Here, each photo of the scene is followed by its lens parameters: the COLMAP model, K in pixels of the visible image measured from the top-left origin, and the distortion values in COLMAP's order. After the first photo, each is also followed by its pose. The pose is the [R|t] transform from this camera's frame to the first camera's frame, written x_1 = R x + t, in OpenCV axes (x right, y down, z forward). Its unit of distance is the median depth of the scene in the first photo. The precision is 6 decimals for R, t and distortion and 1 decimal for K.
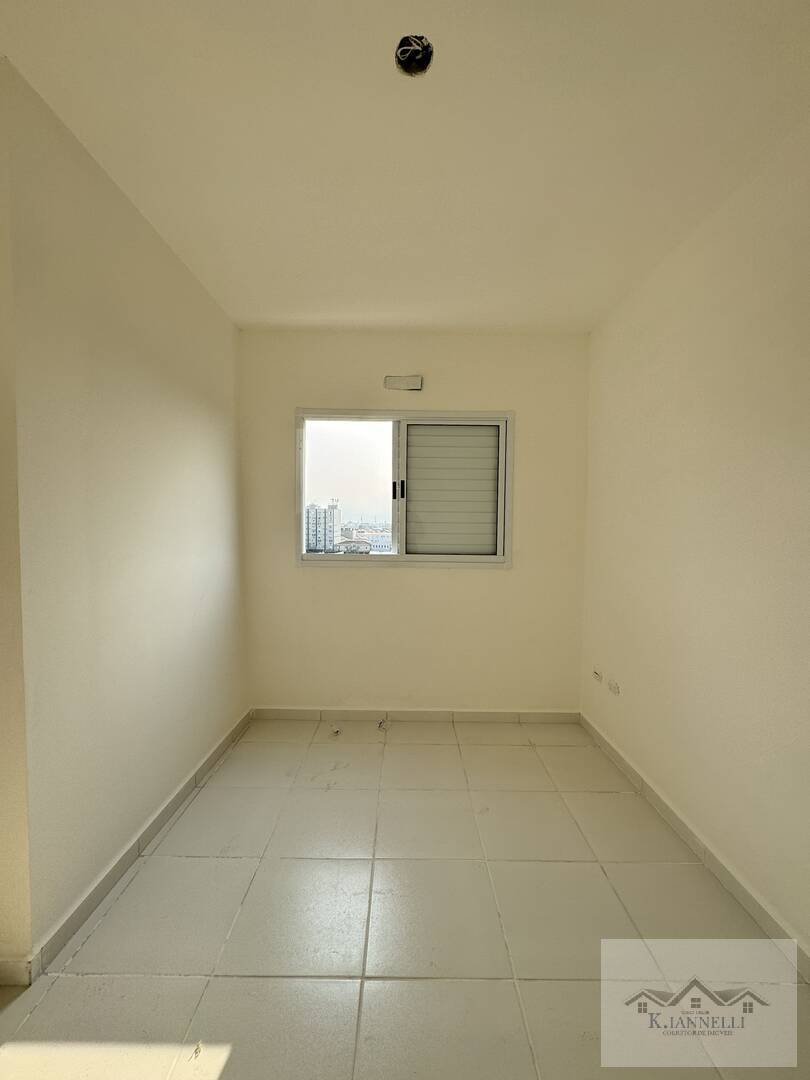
lens RADIAL K [[430.0, 0, 405.0], [0, 430.0, 540.0], [0, 0, 1]] dist [-0.001382, 0.000596]
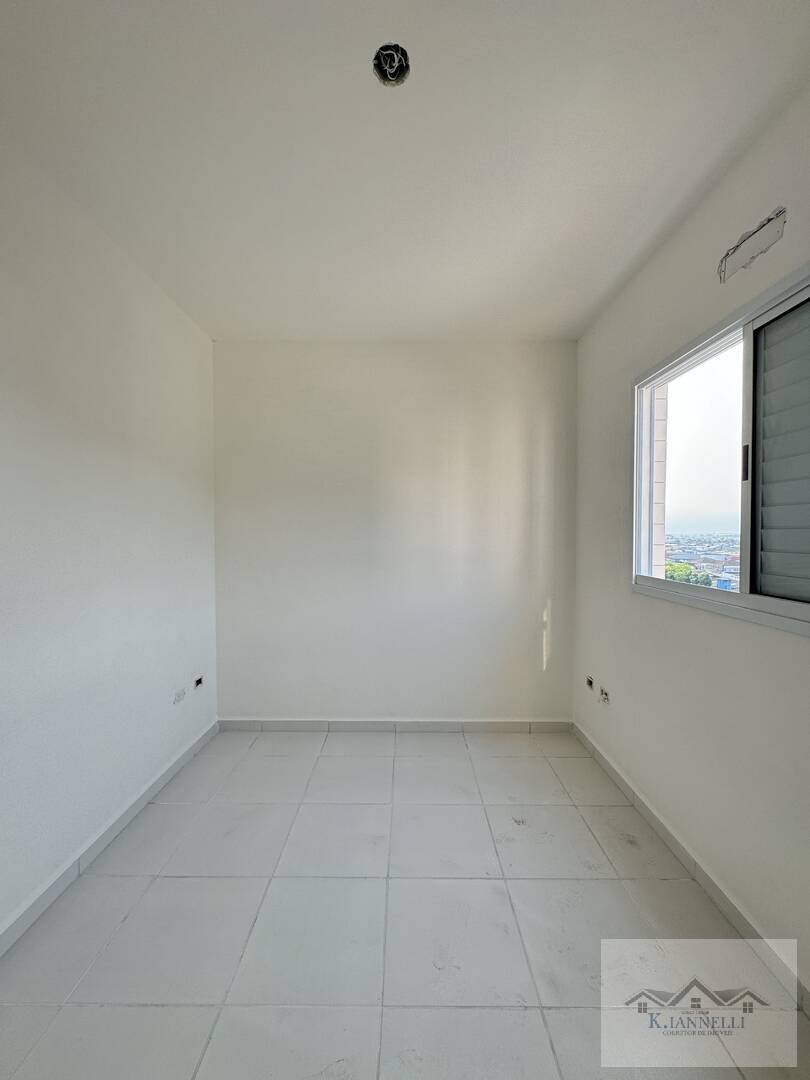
lens RADIAL K [[430.0, 0, 405.0], [0, 430.0, 540.0], [0, 0, 1]] dist [-0.001382, 0.000596]
pose [[0.011988, 0.002868, -0.999924, 0.491047], [-0.051310, 0.998680, 0.002249, -0.007601], [0.998611, 0.051280, 0.012119, 0.599293]]
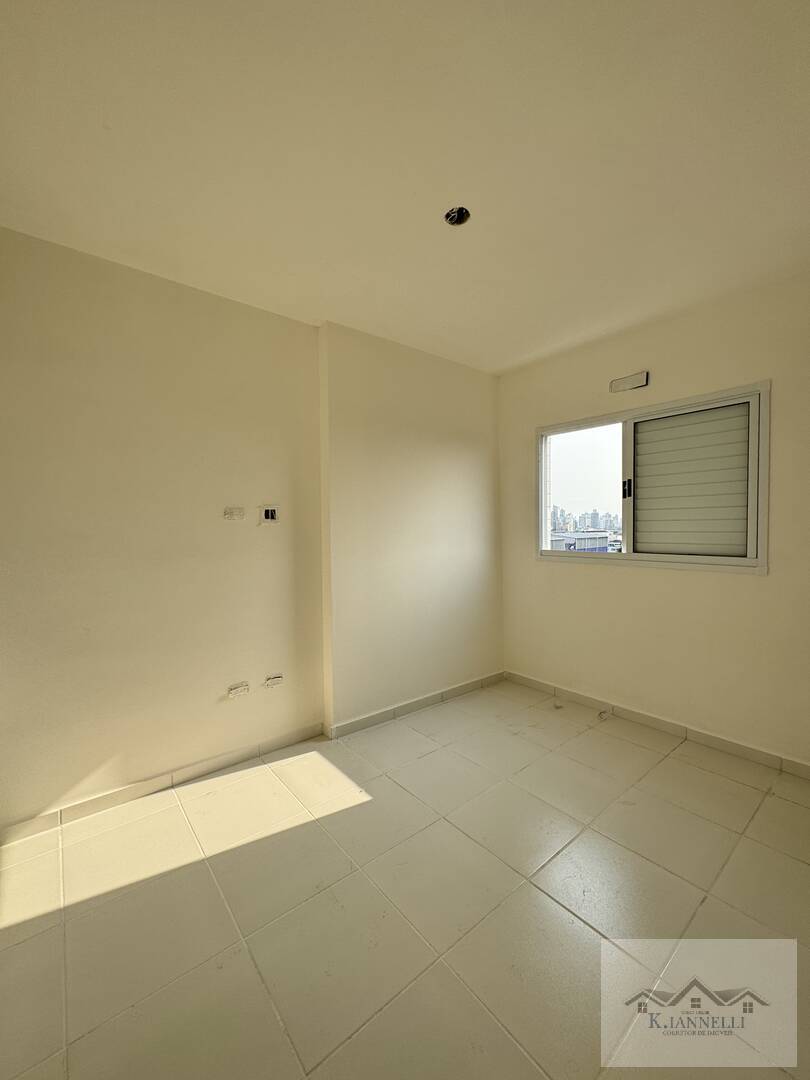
lens RADIAL K [[430.0, 0, 405.0], [0, 430.0, 540.0], [0, 0, 1]] dist [-0.001382, 0.000596]
pose [[0.634208, 0.007732, -0.773124, 0.438980], [-0.017672, 0.999834, -0.004497, 0.017225], [0.772961, 0.016515, 0.634239, -0.041459]]
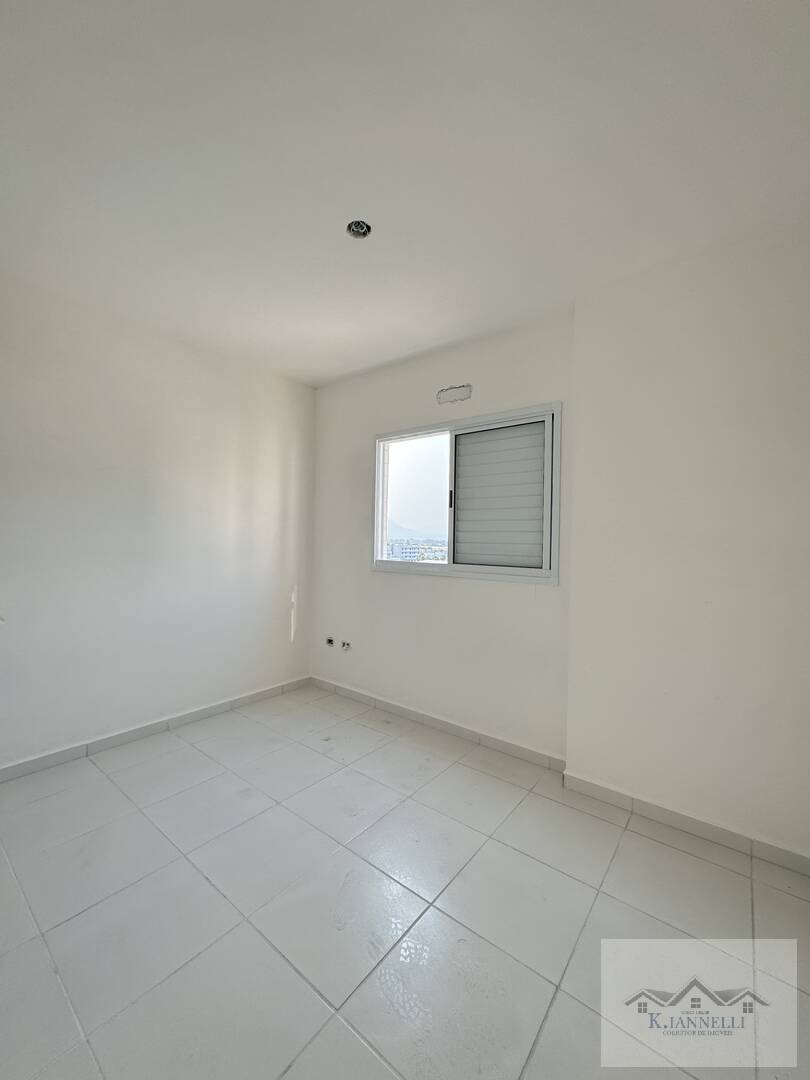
lens RADIAL K [[430.0, 0, 405.0], [0, 430.0, 540.0], [0, 0, 1]] dist [-0.001382, 0.000596]
pose [[0.780691, 0.005272, -0.624895, 0.541149], [-0.034990, 0.998764, -0.035287, 0.017871], [0.623936, 0.049413, 0.779911, 0.150261]]
